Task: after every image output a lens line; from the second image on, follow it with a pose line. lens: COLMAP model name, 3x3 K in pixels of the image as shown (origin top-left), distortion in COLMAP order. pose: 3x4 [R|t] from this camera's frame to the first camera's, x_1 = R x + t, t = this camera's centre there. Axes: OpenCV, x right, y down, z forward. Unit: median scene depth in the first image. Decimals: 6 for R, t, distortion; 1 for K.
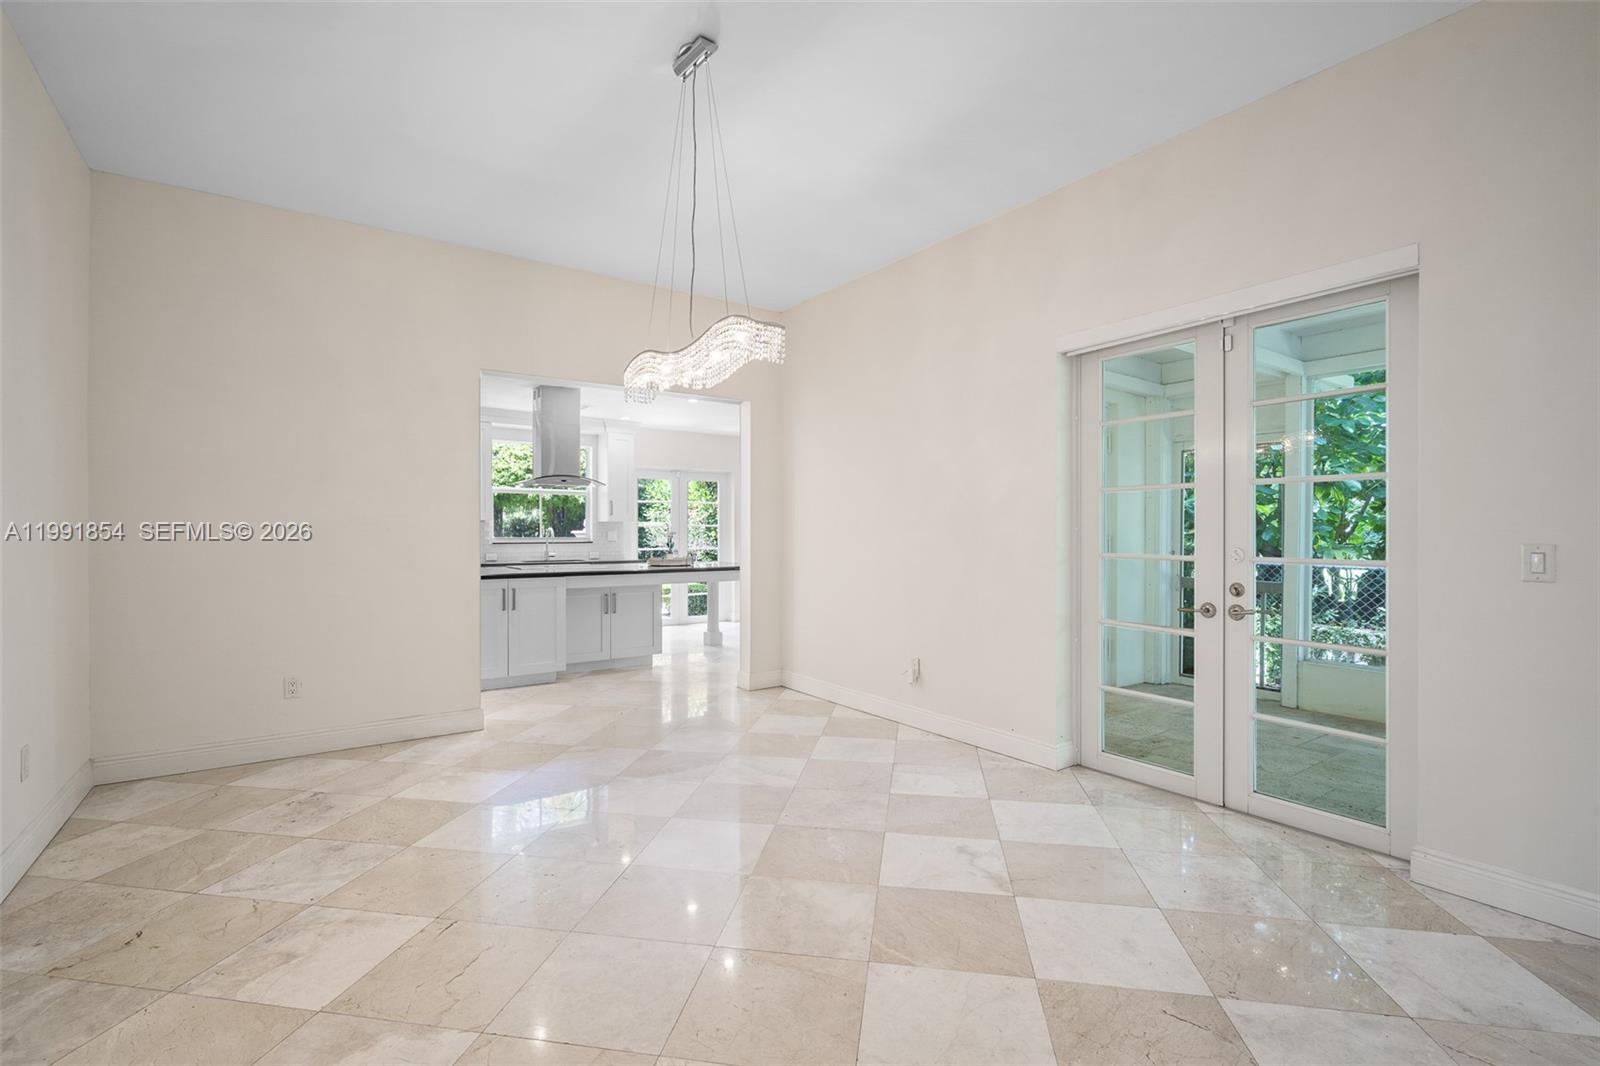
lens RADIAL K [[723.7, 0, 789.4], [0, 723.7, 535.0], [0, 0, 1]] dist [-0.003645, 0.002251]
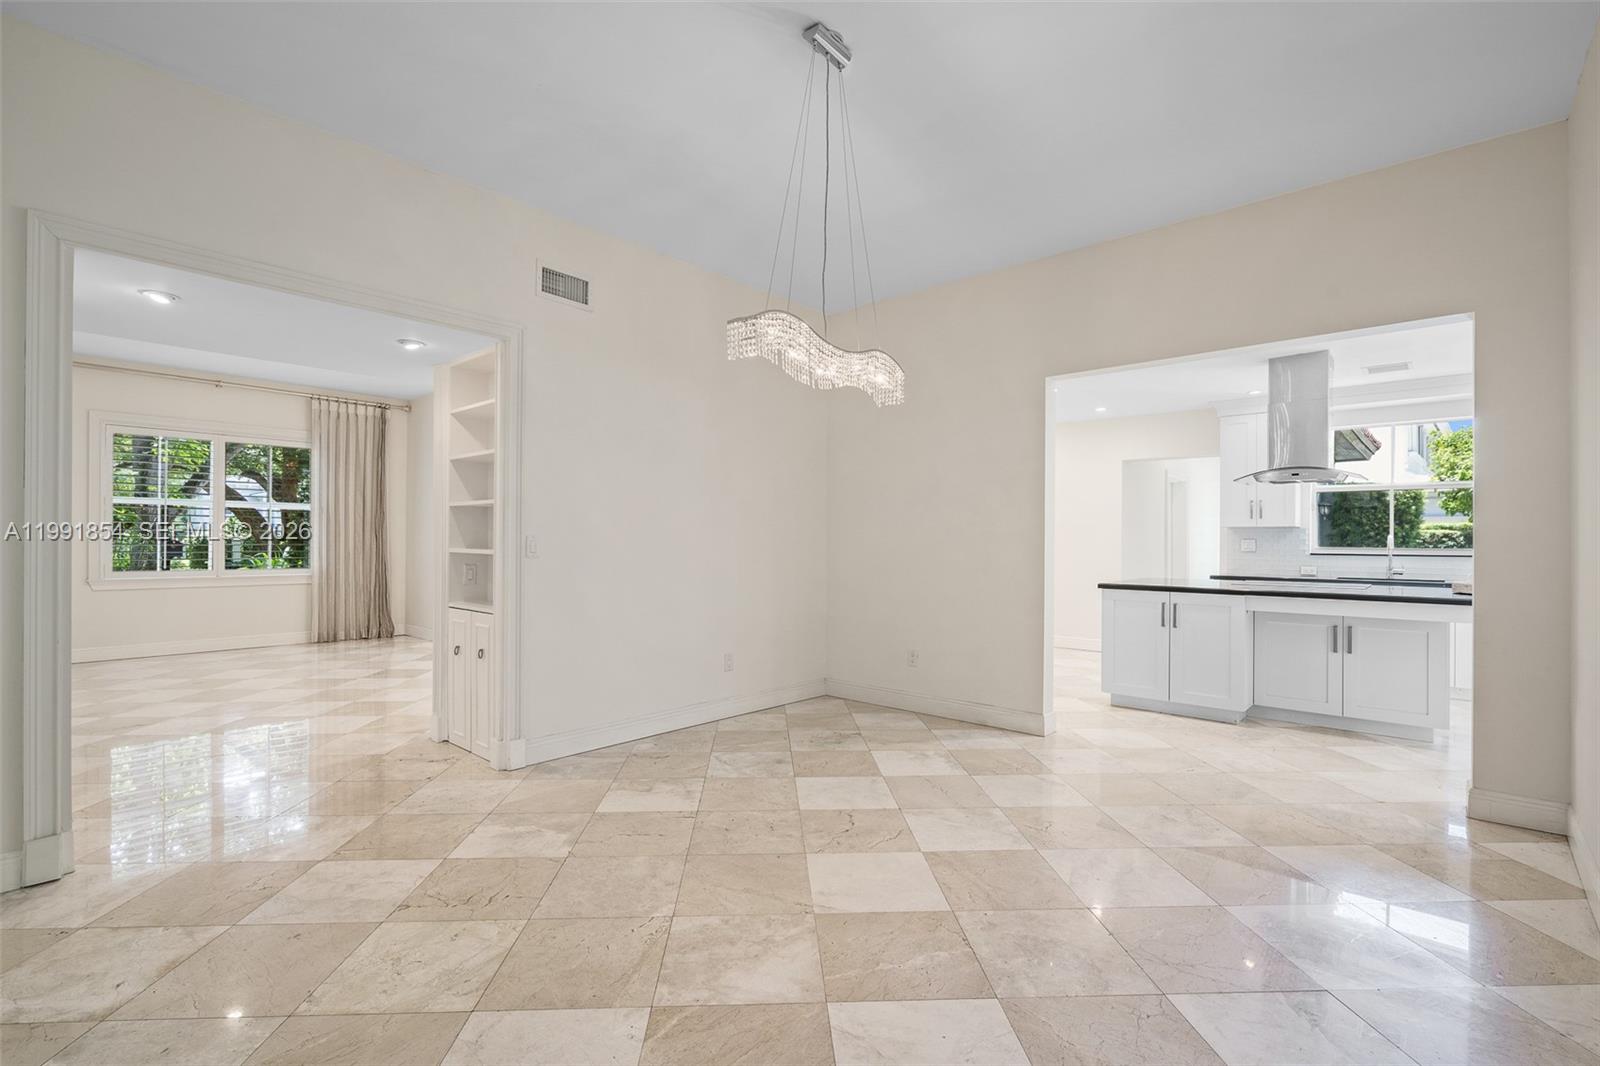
lens RADIAL K [[723.7, 0, 794.4], [0, 723.7, 541.4], [0, 0, 1]] dist [-0.003645, 0.002251]
pose [[0.229230, 0.000899, -0.973372, 0.370520], [-0.007932, 0.999968, -0.000945, 0.002736], [0.973340, 0.007938, 0.229230, 0.345263]]
